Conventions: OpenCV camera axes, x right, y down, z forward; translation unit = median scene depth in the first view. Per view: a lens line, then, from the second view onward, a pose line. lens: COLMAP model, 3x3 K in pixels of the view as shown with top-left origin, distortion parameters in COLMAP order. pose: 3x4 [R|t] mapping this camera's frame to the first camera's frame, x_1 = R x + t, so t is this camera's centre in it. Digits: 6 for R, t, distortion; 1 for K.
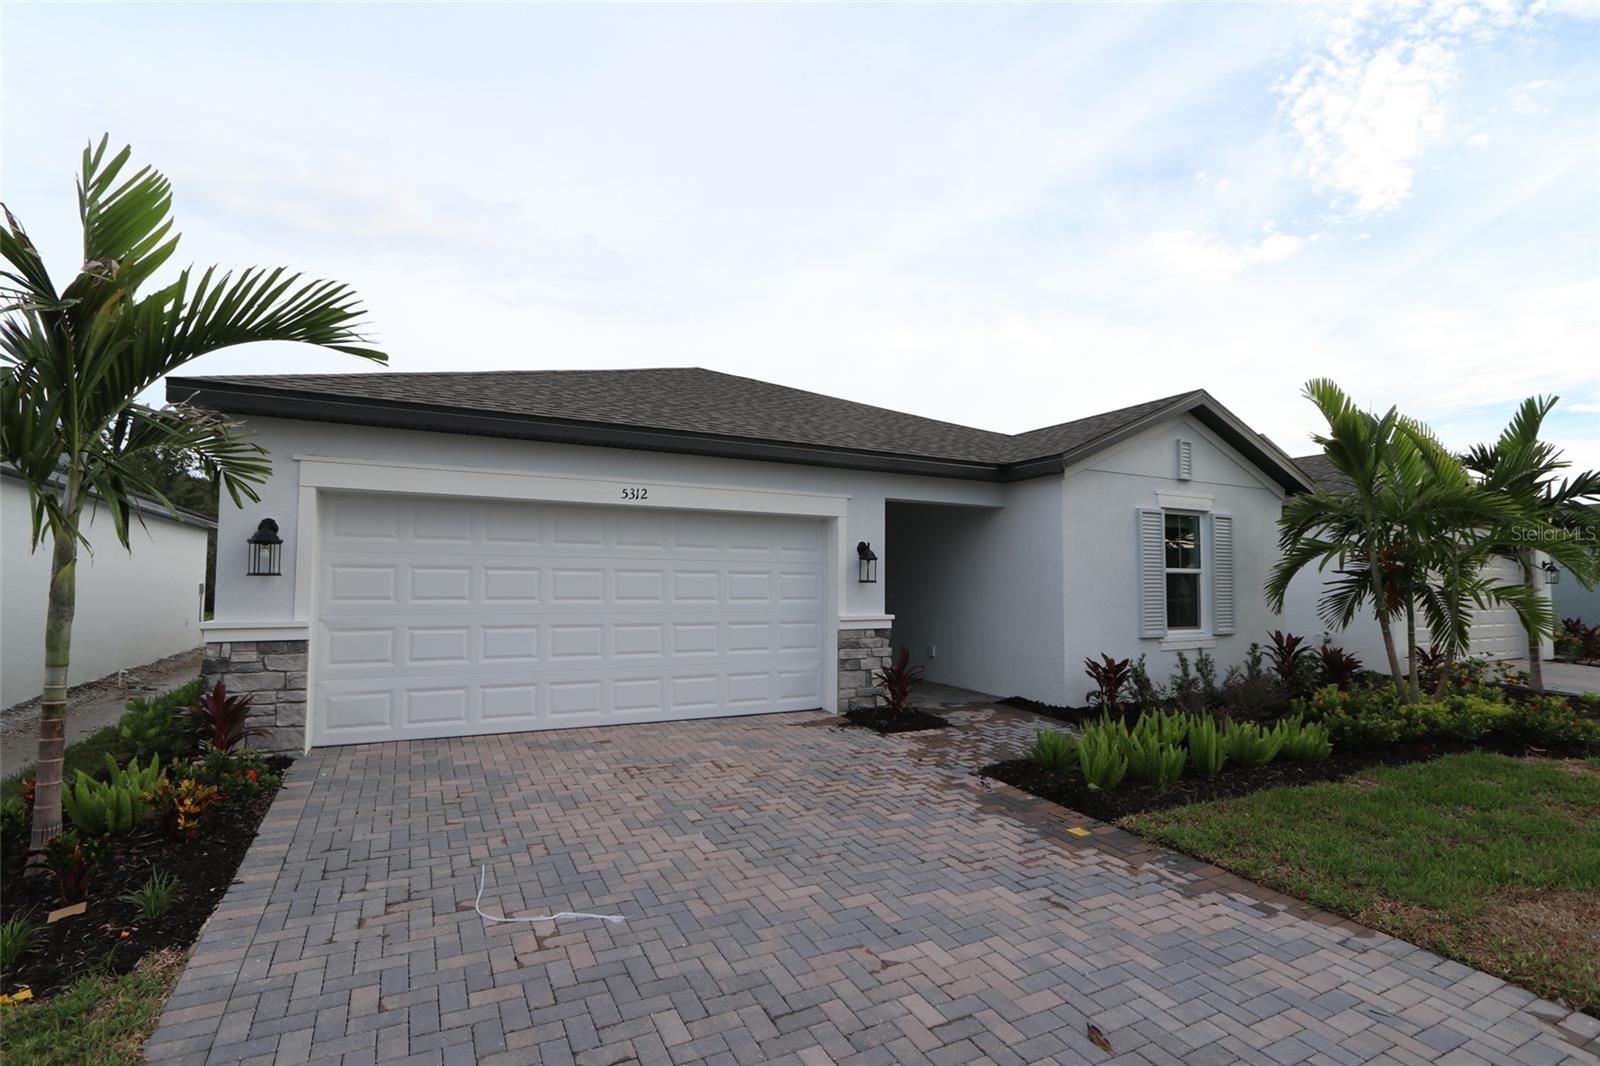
lens RADIAL K [[745.1, 0, 791.3], [0, 745.1, 534.4], [0, 0, 1]] dist [-0.004121, -0.002536]
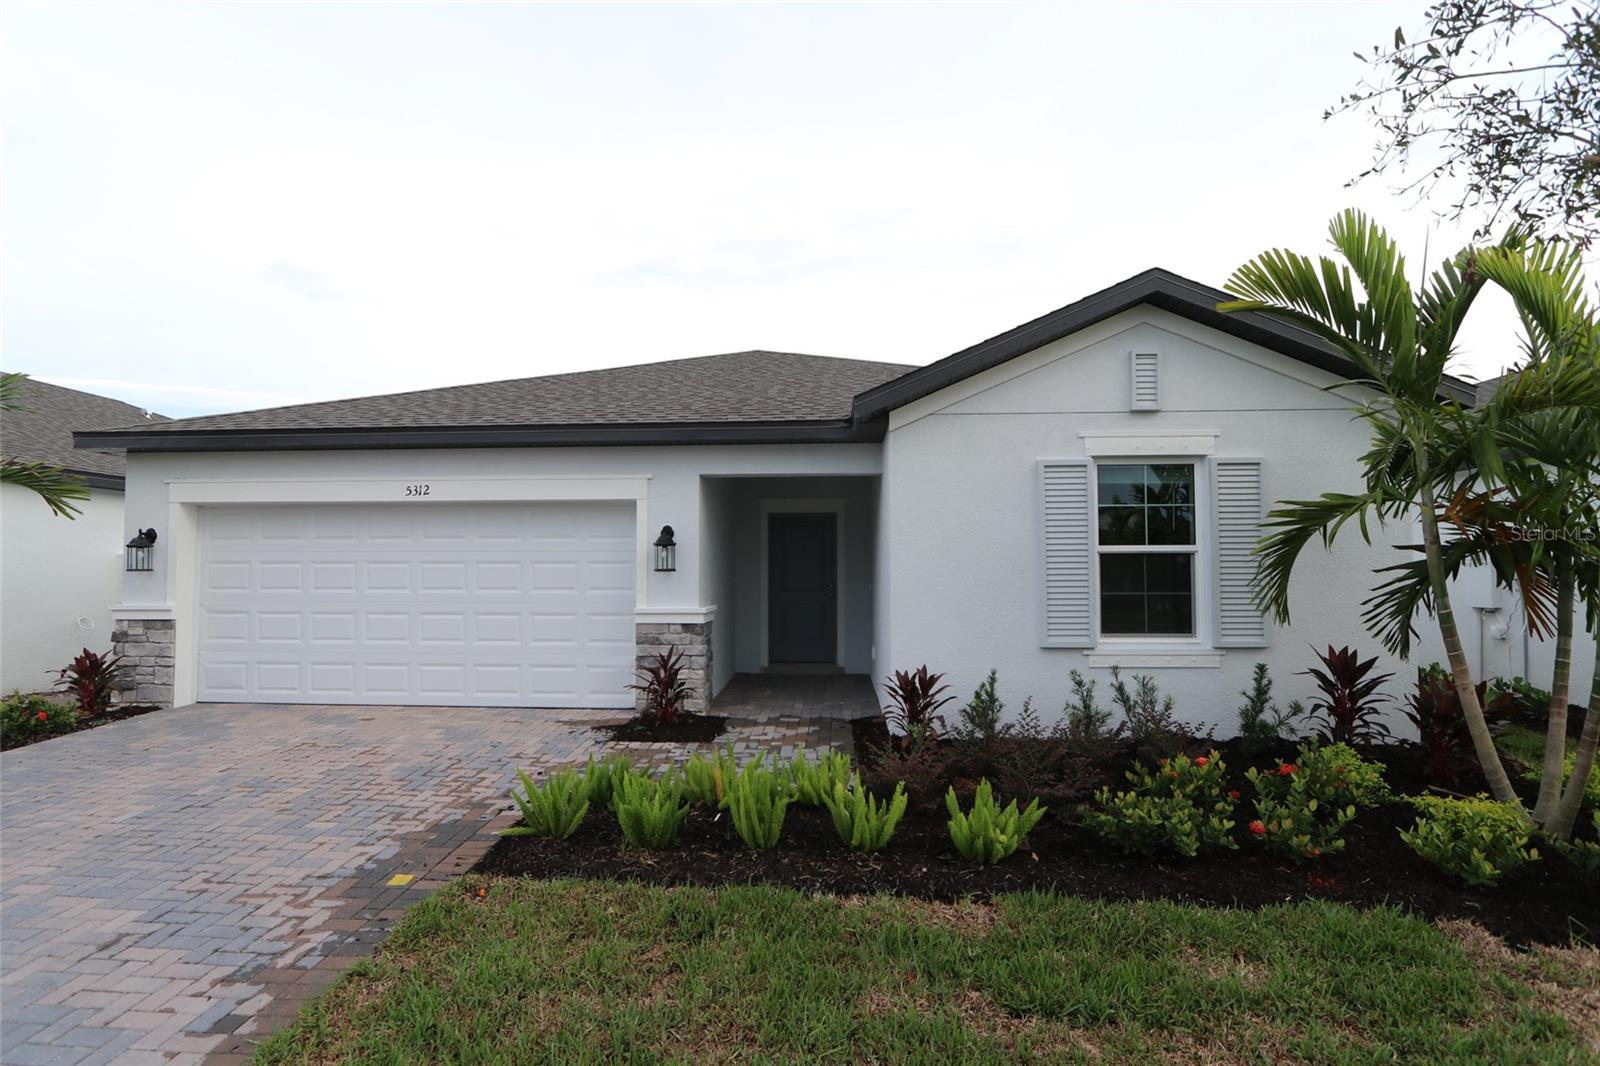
lens RADIAL K [[745.1, 0, 798.4], [0, 745.1, 534.0], [0, 0, 1]] dist [-0.004121, -0.002536]
pose [[0.857377, -0.036368, -0.513402, 0.981069], [0.041365, 0.999143, -0.001698, 0.039412], [0.513024, -0.019781, 0.858147, 0.450569]]
